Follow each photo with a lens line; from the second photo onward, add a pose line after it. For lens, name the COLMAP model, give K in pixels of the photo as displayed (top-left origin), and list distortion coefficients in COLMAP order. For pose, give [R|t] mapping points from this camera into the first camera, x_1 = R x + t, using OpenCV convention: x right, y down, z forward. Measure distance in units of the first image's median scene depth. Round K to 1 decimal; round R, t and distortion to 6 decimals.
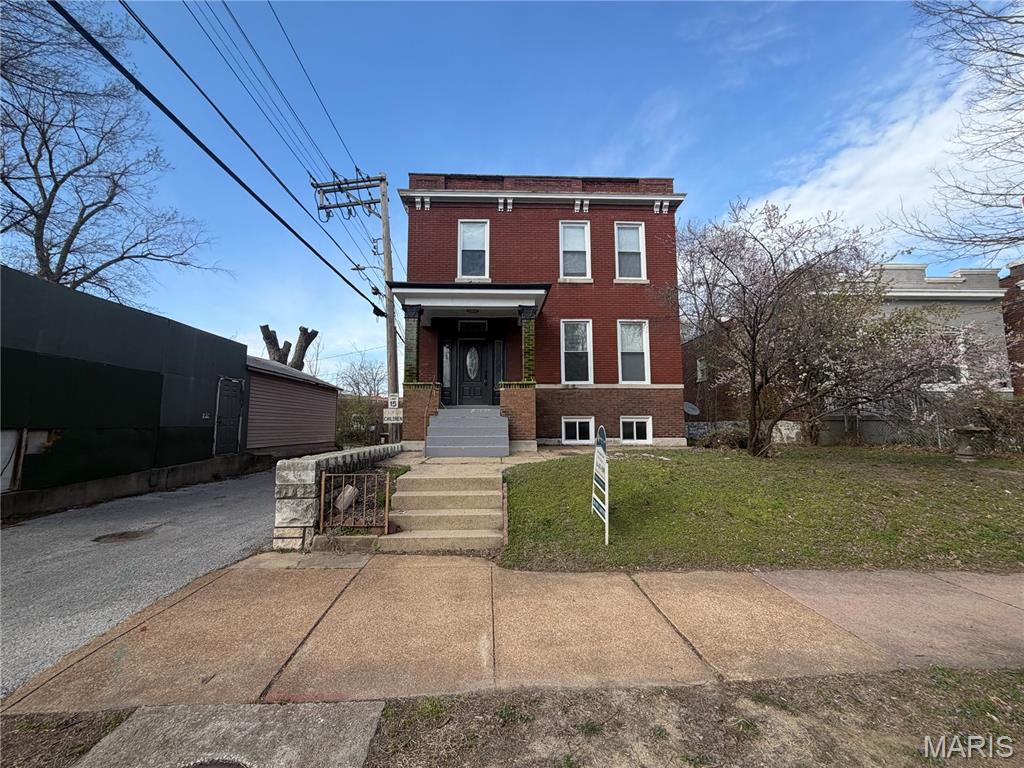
lens RADIAL K [[409.5, 0, 512.0], [0, 409.5, 384.0], [0, 0, 1]] dist [-0.000145, 0.000012]
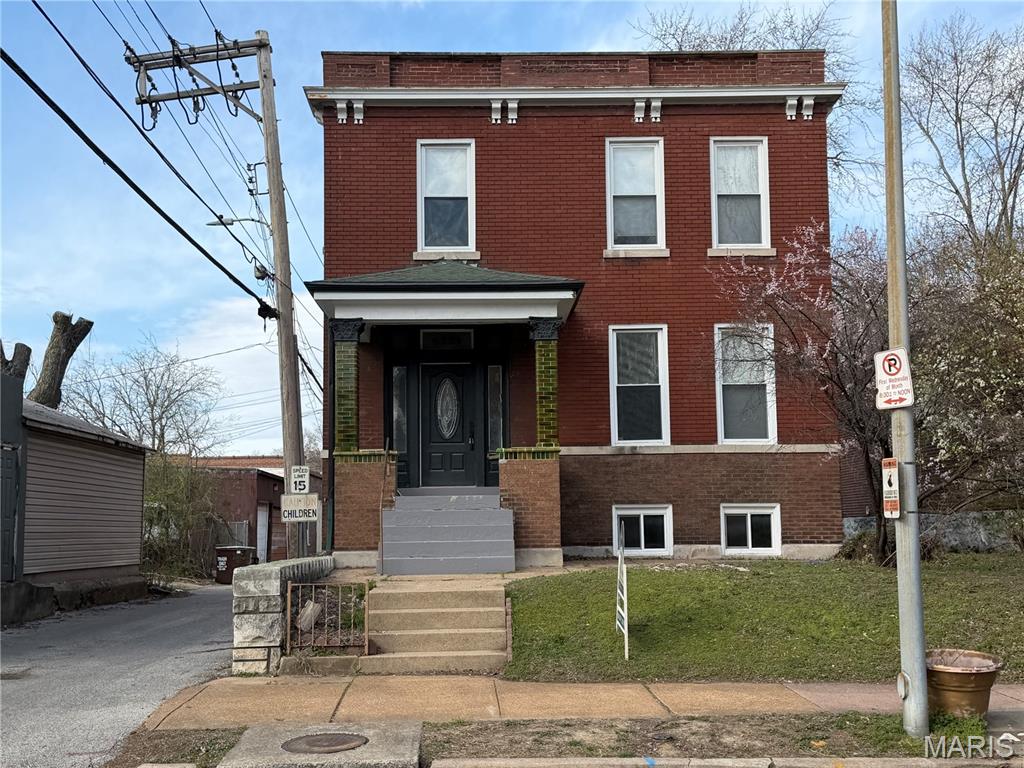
lens RADIAL K [[1346.1, 0, 512.0], [0, 1346.1, 384.0], [0, 0, 1]] dist [0.163224, -0.013815]
pose [[0.999825, -0.011473, -0.014766, 0.016279], [0.011425, 0.999929, -0.003324, -0.076591], [0.014803, 0.003155, 0.999885, -0.784480]]
